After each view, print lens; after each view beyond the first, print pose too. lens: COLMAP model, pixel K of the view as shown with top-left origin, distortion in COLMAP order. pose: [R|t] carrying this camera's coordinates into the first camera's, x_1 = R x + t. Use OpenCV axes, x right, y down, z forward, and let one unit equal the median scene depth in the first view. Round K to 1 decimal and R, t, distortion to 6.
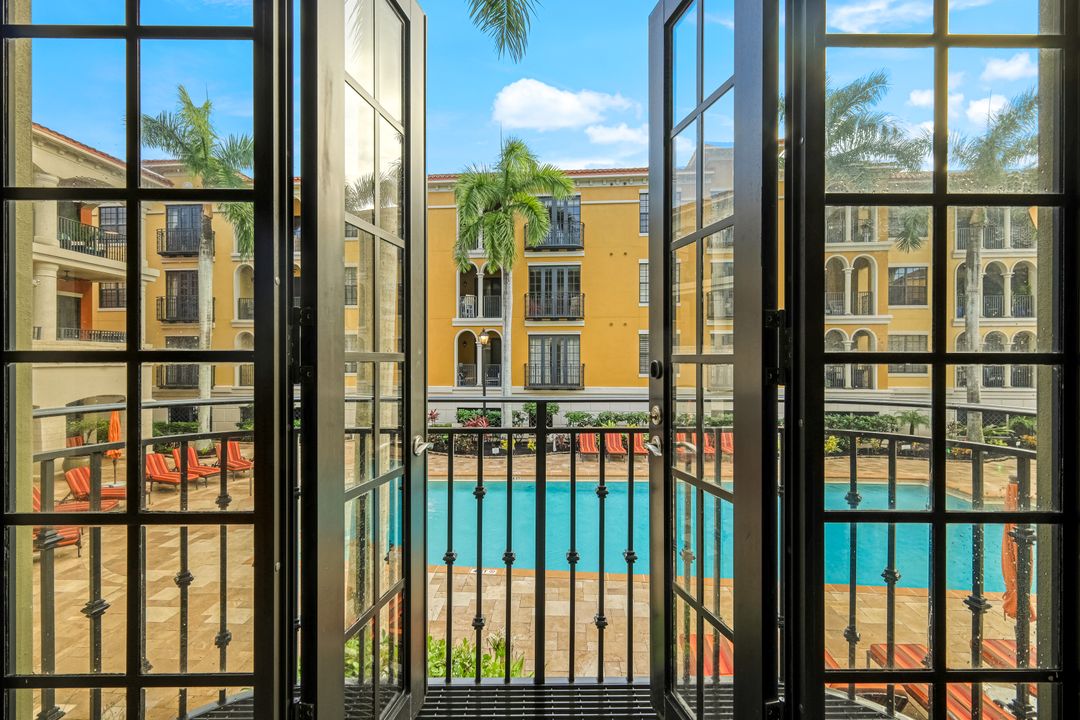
lens RADIAL K [[536.9, 0, 533.5], [0, 536.9, 352.4], [0, 0, 1]] dist [0.029551, 0.000163]
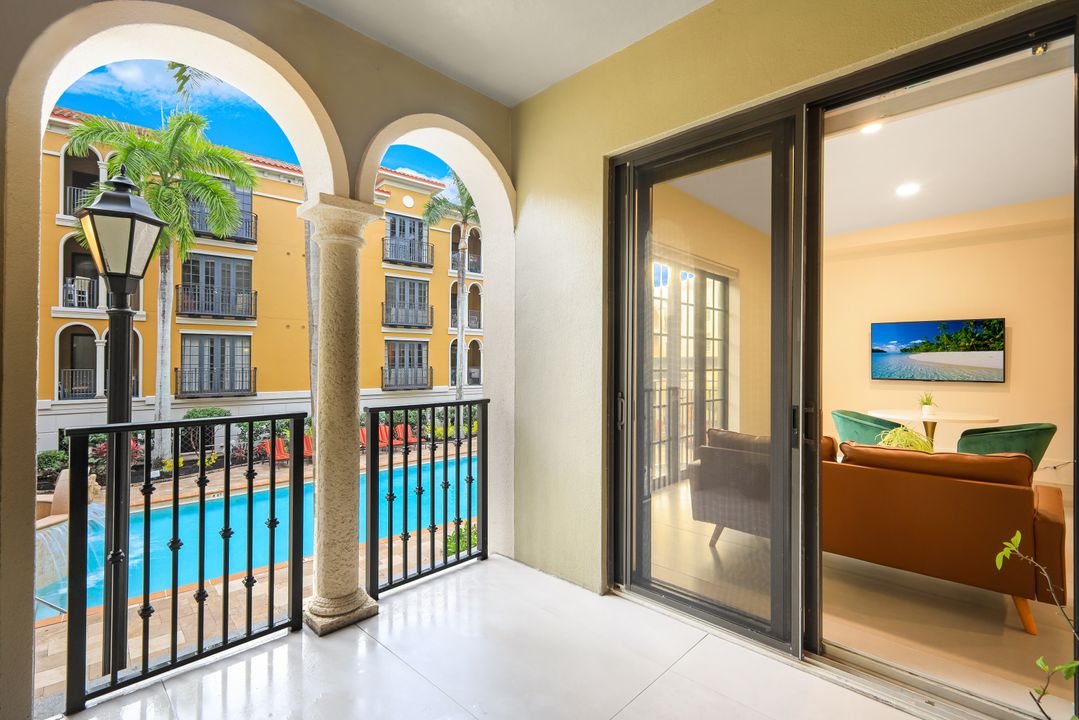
lens RADIAL K [[532.6, 0, 540.8], [0, 532.6, 359.5], [0, 0, 1]] dist [0.003208, 0.000167]
pose [[0.673147, 0.004040, 0.739498, -0.250918], [-0.009157, 0.999954, 0.002871, 0.000324], [-0.739452, -0.008704, 0.673153, 0.019016]]
